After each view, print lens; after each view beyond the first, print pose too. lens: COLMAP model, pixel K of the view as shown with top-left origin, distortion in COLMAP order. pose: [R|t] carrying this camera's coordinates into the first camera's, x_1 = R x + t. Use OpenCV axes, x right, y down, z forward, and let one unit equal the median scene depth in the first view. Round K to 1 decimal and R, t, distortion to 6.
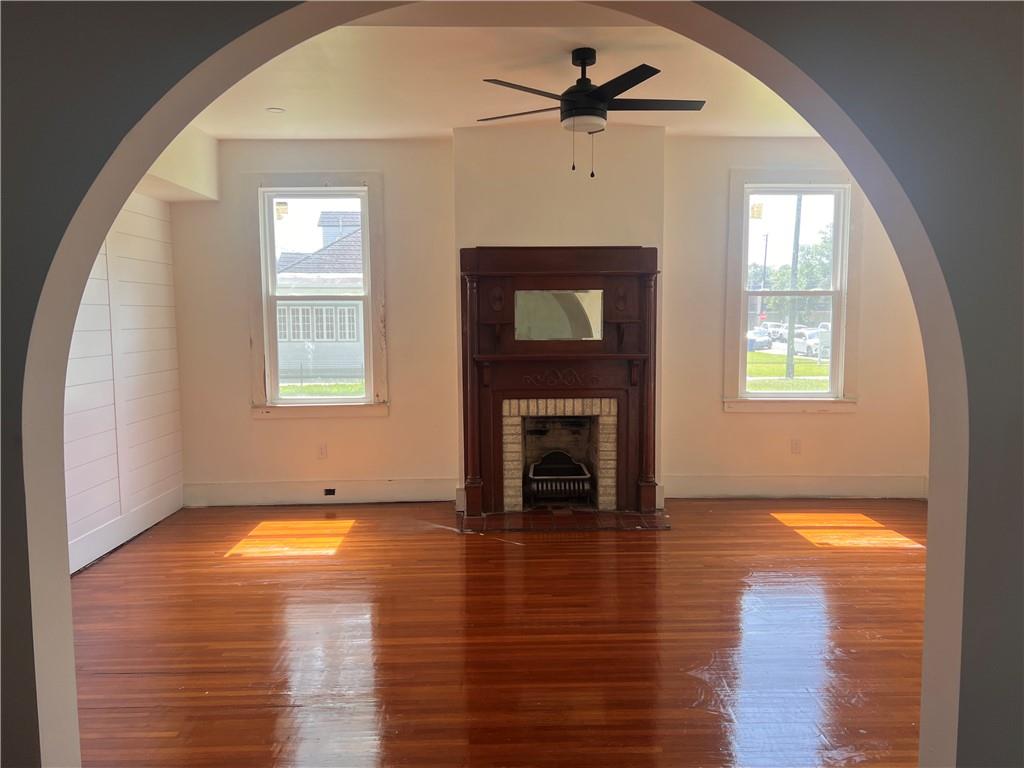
lens RADIAL K [[766.7, 0, 517.3], [0, 766.7, 386.2], [0, 0, 1]] dist [0.118914, -0.184028]
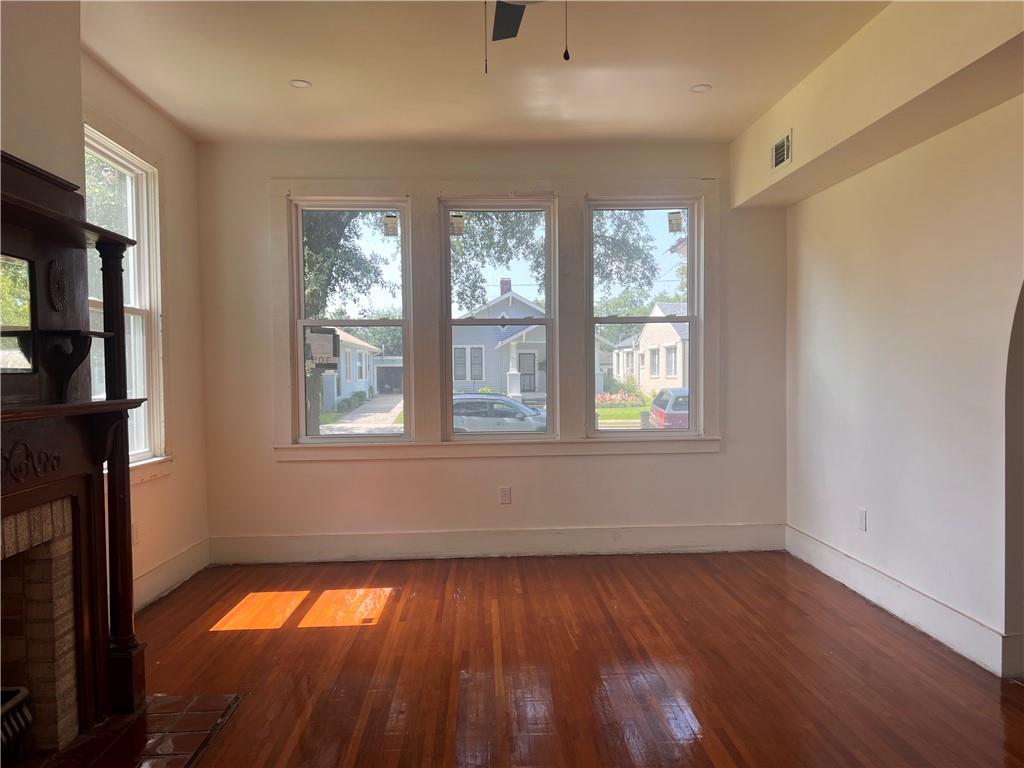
lens RADIAL K [[766.7, 0, 517.3], [0, 766.7, 386.2], [0, 0, 1]] dist [0.118914, -0.184028]
pose [[-0.027861, -0.015987, 0.999484, -0.354088], [0.101816, 0.994627, 0.018748, -0.032610], [-0.994413, 0.102286, -0.026083, 0.732760]]
